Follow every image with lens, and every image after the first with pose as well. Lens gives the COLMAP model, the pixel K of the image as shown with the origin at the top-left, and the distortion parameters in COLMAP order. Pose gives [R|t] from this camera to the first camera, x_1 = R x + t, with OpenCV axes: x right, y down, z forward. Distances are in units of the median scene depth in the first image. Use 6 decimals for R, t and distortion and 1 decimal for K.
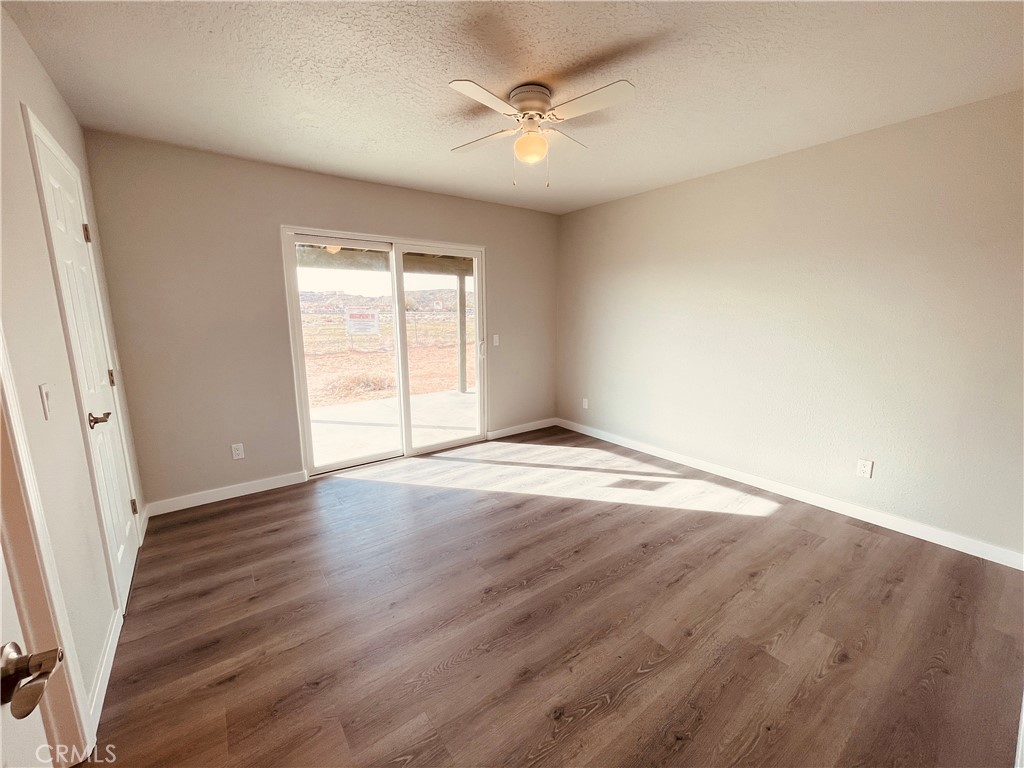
lens RADIAL K [[407.4, 0, 510.2], [0, 407.4, 385.7], [0, 0, 1]] dist [0.001647, 0.000141]
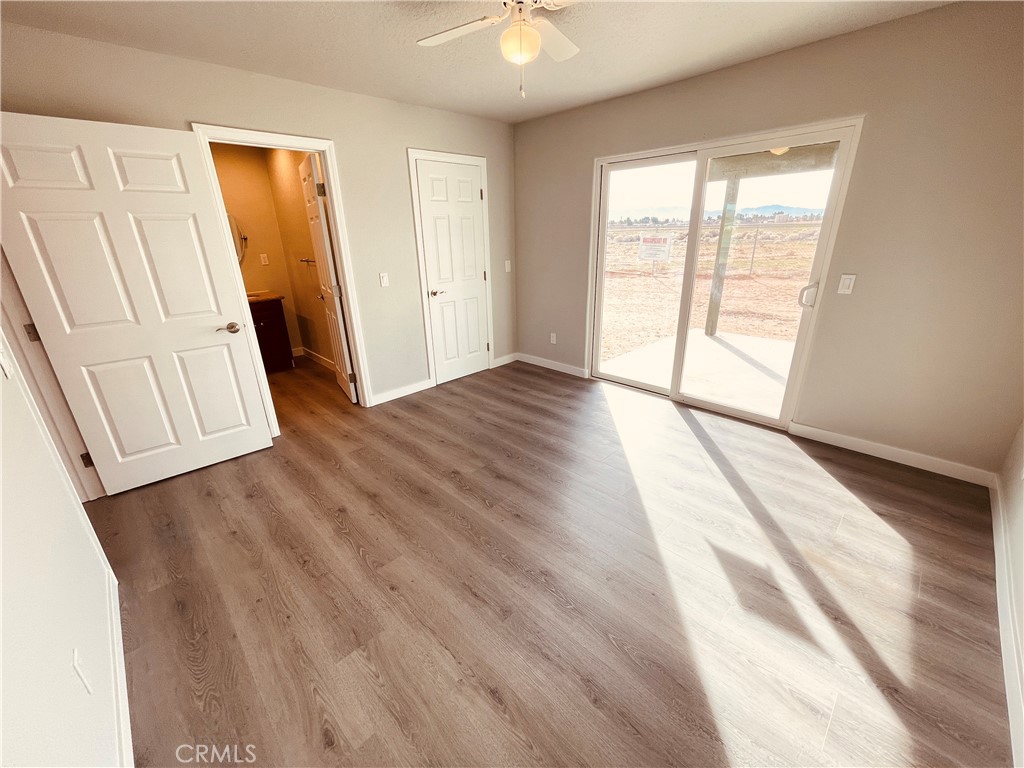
lens RADIAL K [[411.7, 0, 507.0], [0, 411.7, 385.1], [0, 0, 1]] dist [-0.000372, -0.000153]
pose [[0.132918, 0.349958, -0.927287, 0.715175], [-0.149243, 0.931988, 0.330340, -0.140985], [0.979826, 0.094483, 0.176107, 0.599161]]
